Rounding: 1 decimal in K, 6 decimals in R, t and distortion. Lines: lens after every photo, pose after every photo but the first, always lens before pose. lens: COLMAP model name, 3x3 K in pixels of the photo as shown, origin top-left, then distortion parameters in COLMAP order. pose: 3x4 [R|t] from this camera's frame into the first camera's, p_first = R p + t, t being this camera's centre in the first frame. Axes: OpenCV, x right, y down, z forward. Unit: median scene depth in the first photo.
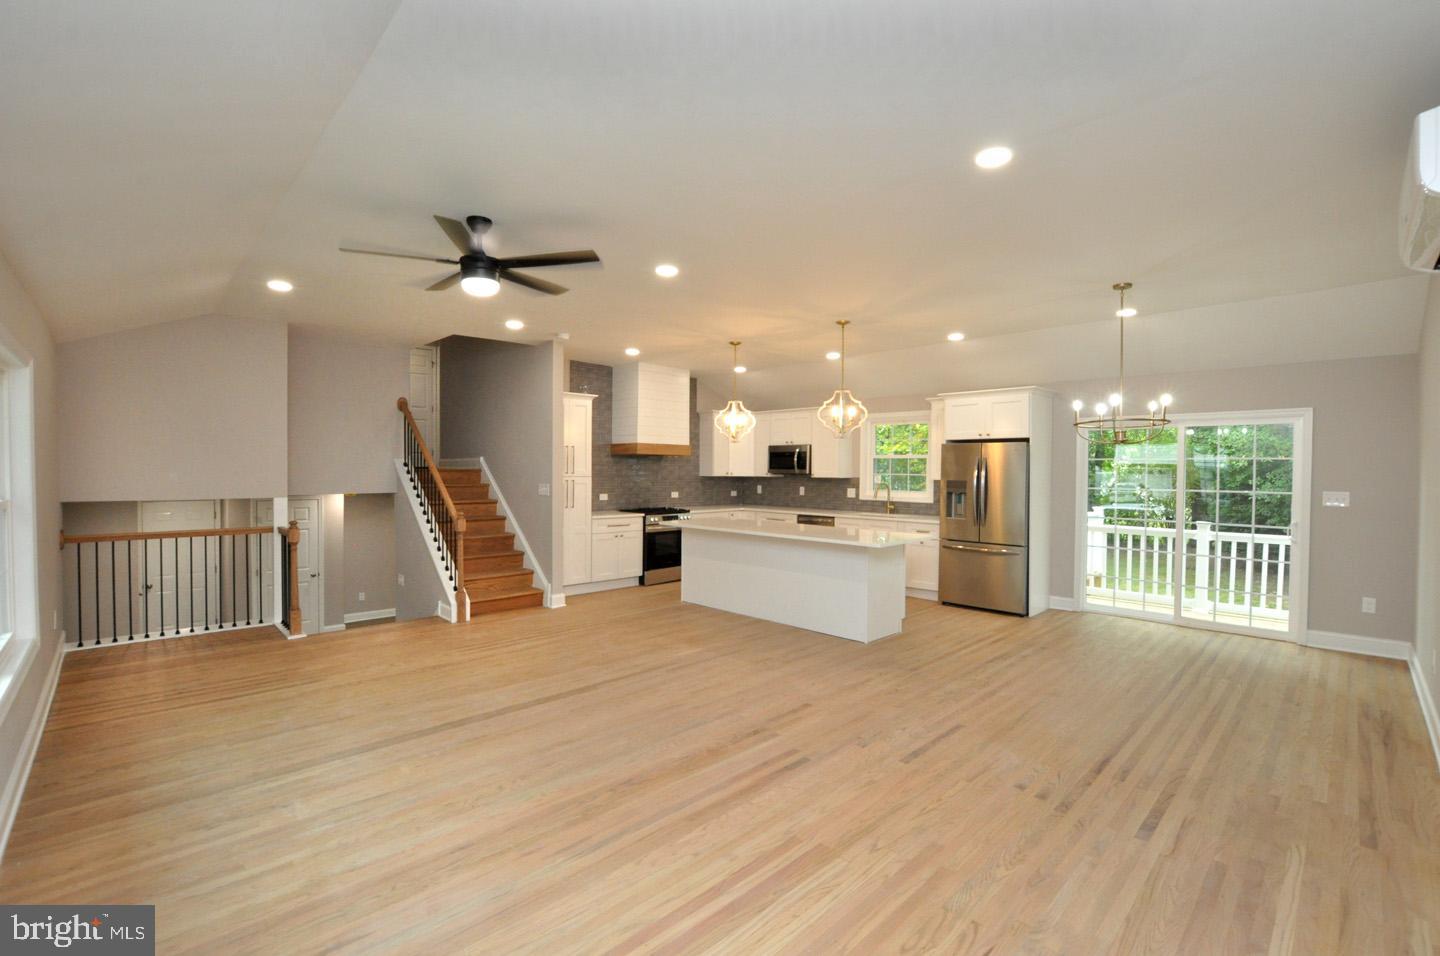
lens RADIAL K [[632.3, 0, 722.7], [0, 632.3, 478.4], [0, 0, 1]] dist [-0.036605, 0.005532]
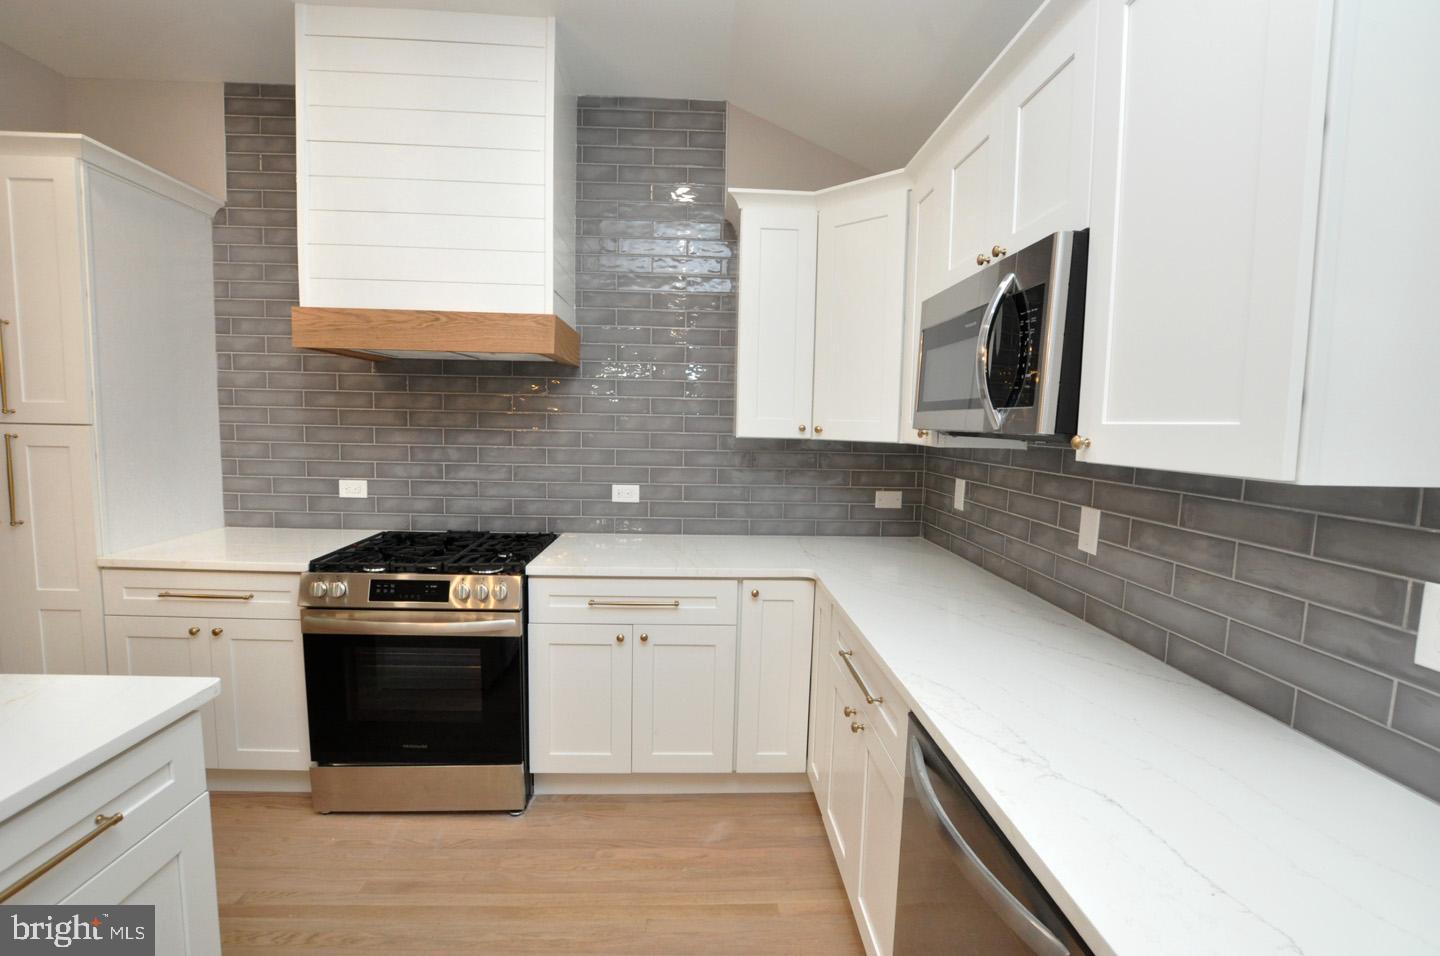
lens RADIAL K [[632.3, 0, 722.7], [0, 632.3, 478.4], [0, 0, 1]] dist [-0.036605, 0.005532]
pose [[0.749929, 0.069111, -0.657898, 0.228480], [-0.027724, 0.996937, 0.073125, -0.007811], [0.660937, -0.036599, 0.749549, 1.104763]]
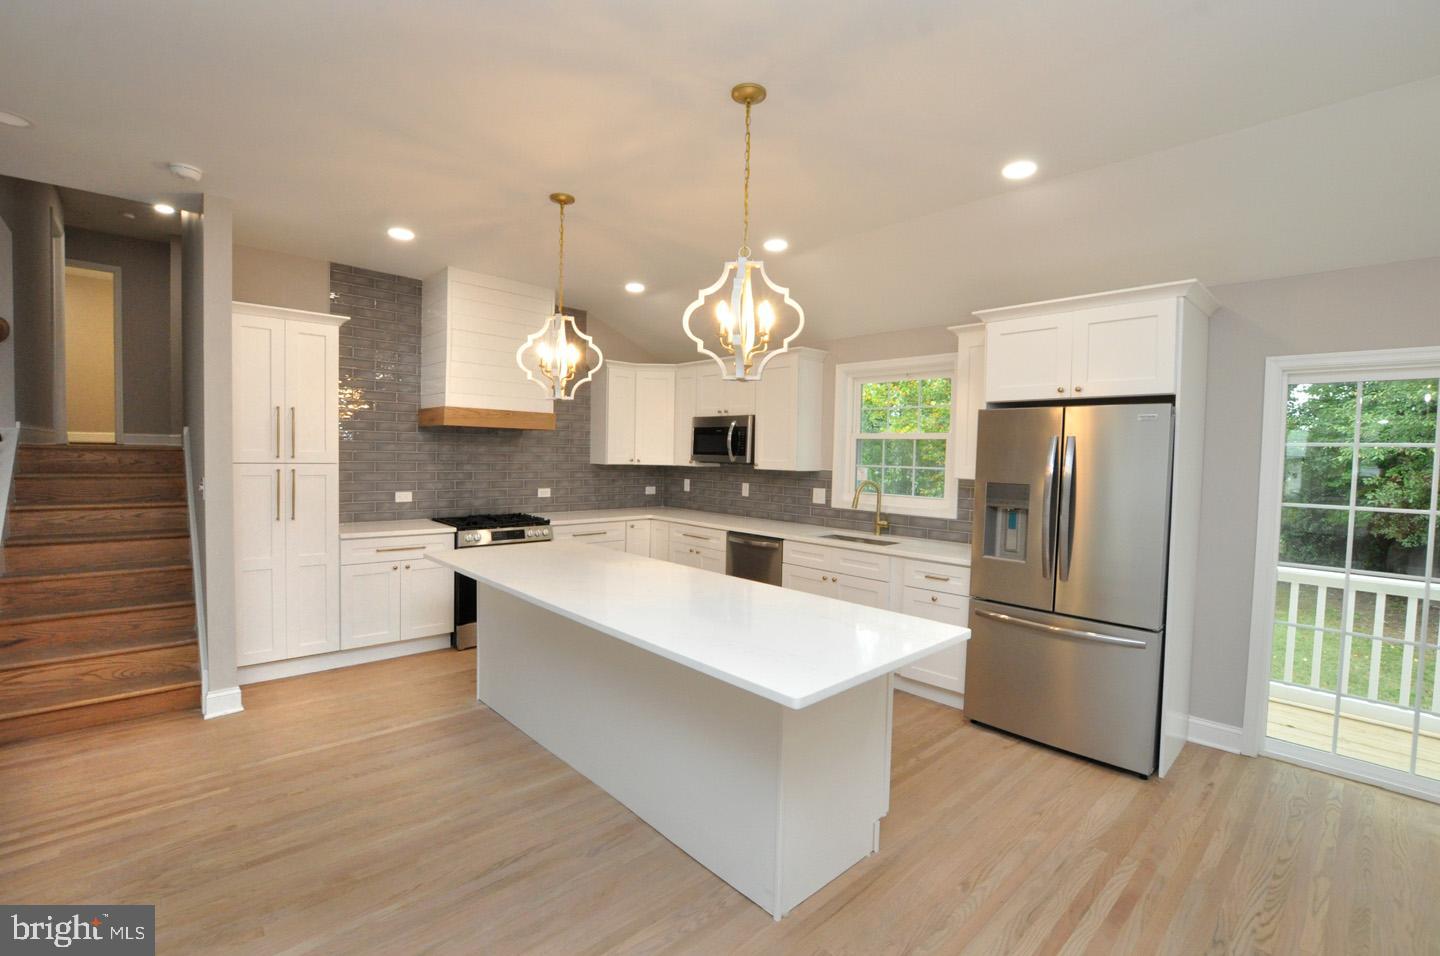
lens RADIAL K [[632.3, 0, 722.7], [0, 632.3, 478.4], [0, 0, 1]] dist [-0.036605, 0.005532]
pose [[0.999663, 0.015514, -0.020819, 0.161157], [-0.015006, 0.999591, 0.024364, -0.009087], [0.021188, -0.024043, 0.999486, 0.512965]]
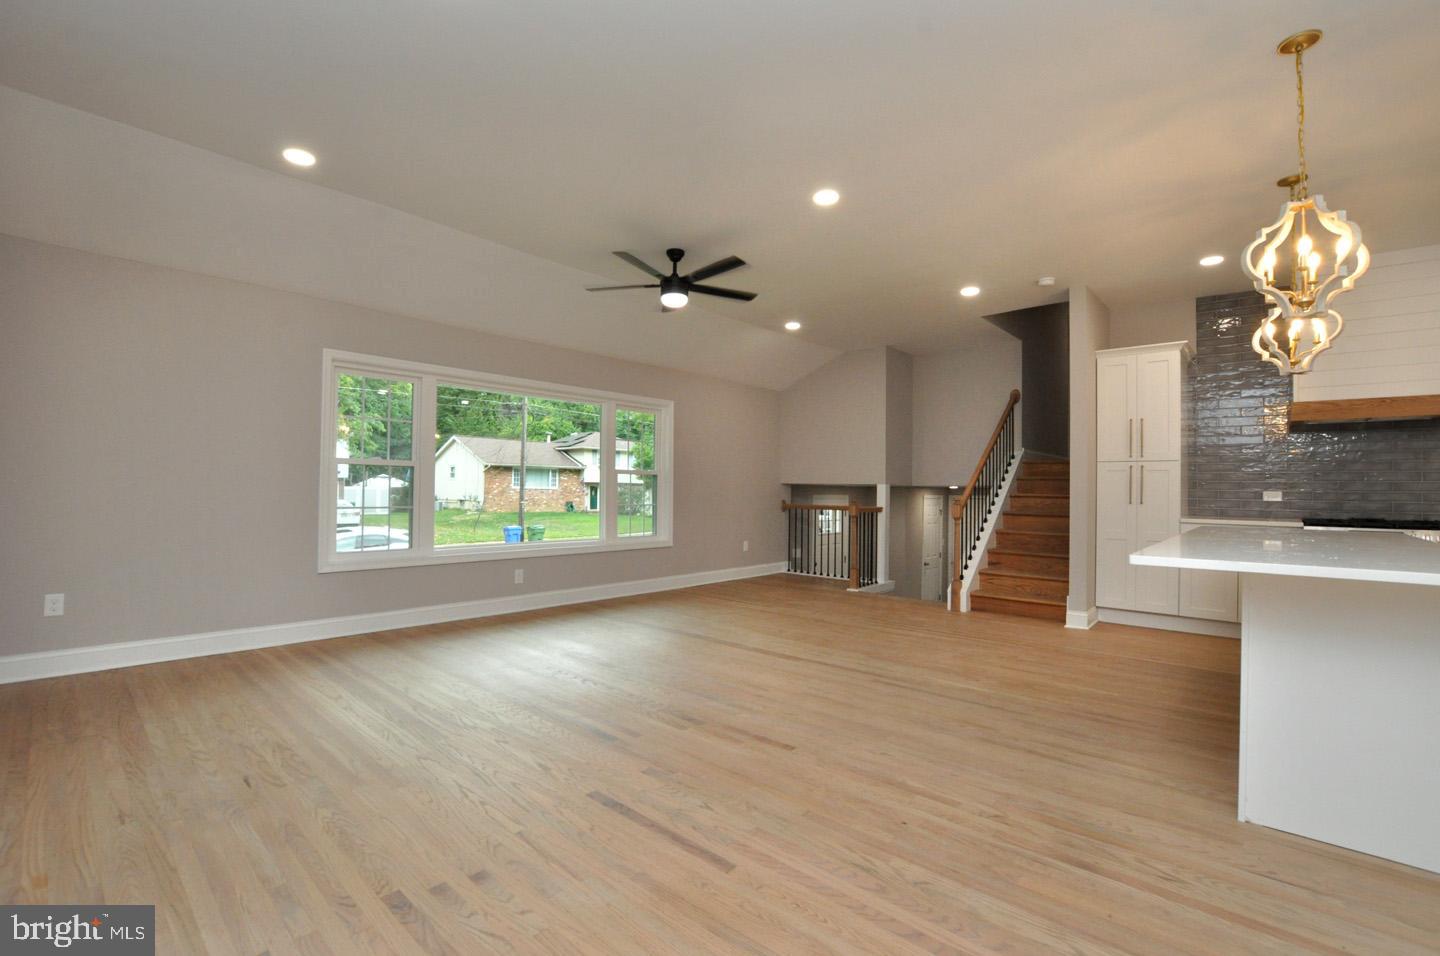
lens RADIAL K [[632.3, 0, 722.7], [0, 632.3, 478.4], [0, 0, 1]] dist [-0.036605, 0.005532]
pose [[0.066474, -0.022463, -0.997535, 0.484484], [-0.026963, 0.999341, -0.024300, 0.052048], [0.997424, 0.028512, 0.065825, 0.520454]]
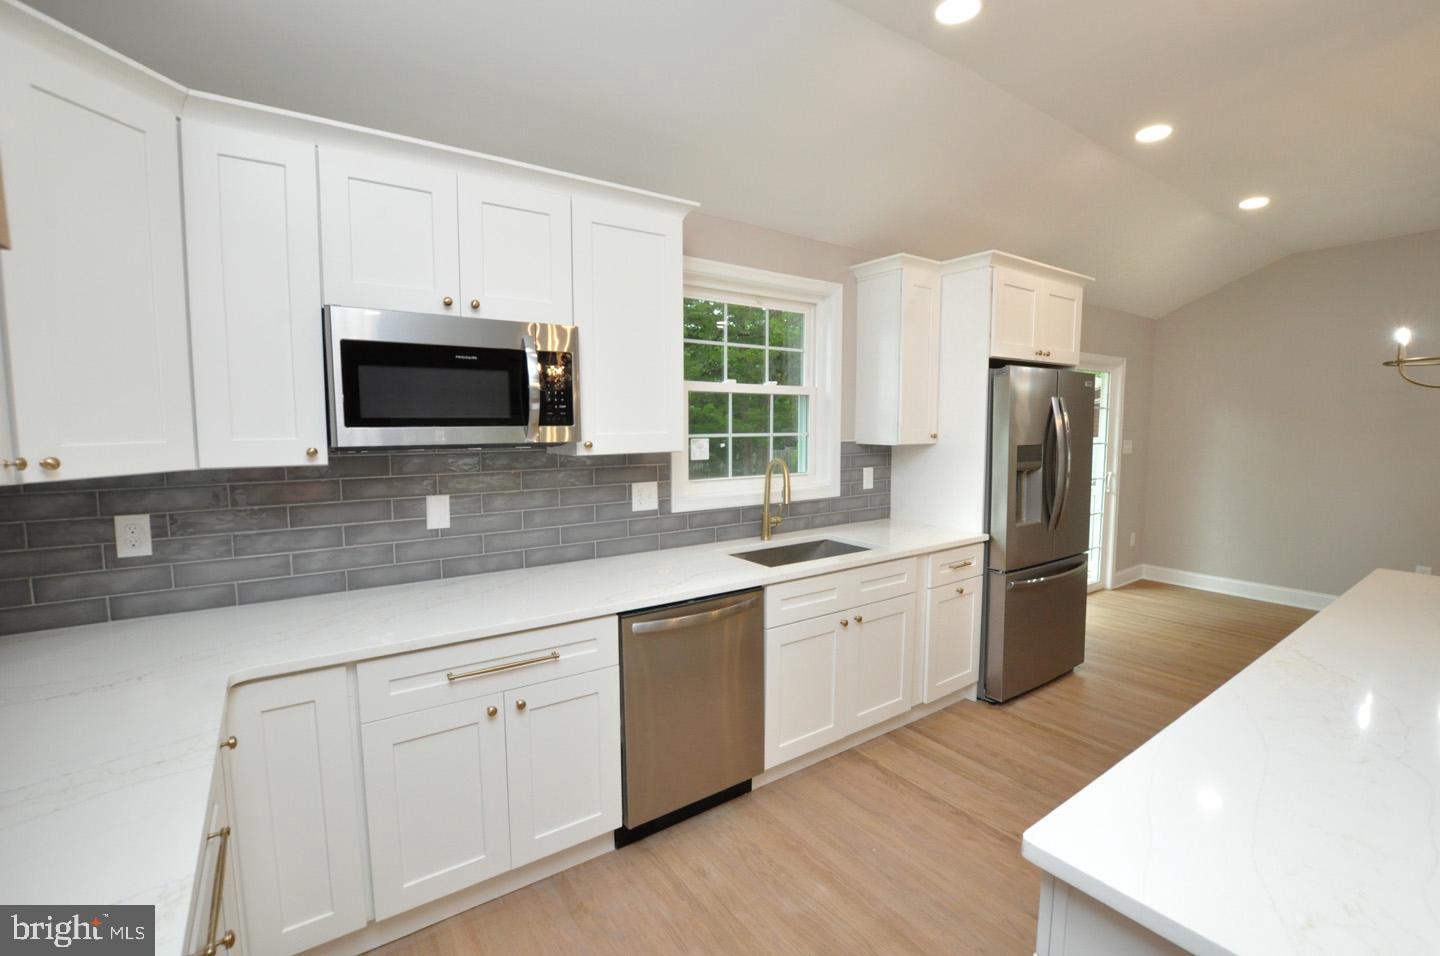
lens RADIAL K [[632.3, 0, 722.7], [0, 632.3, 478.4], [0, 0, 1]] dist [-0.036605, 0.005532]
pose [[0.152842, -0.097040, 0.983475, -0.139483], [0.016746, 0.995279, 0.095602, -0.021172], [-0.988109, 0.001857, 0.153745, 1.186061]]
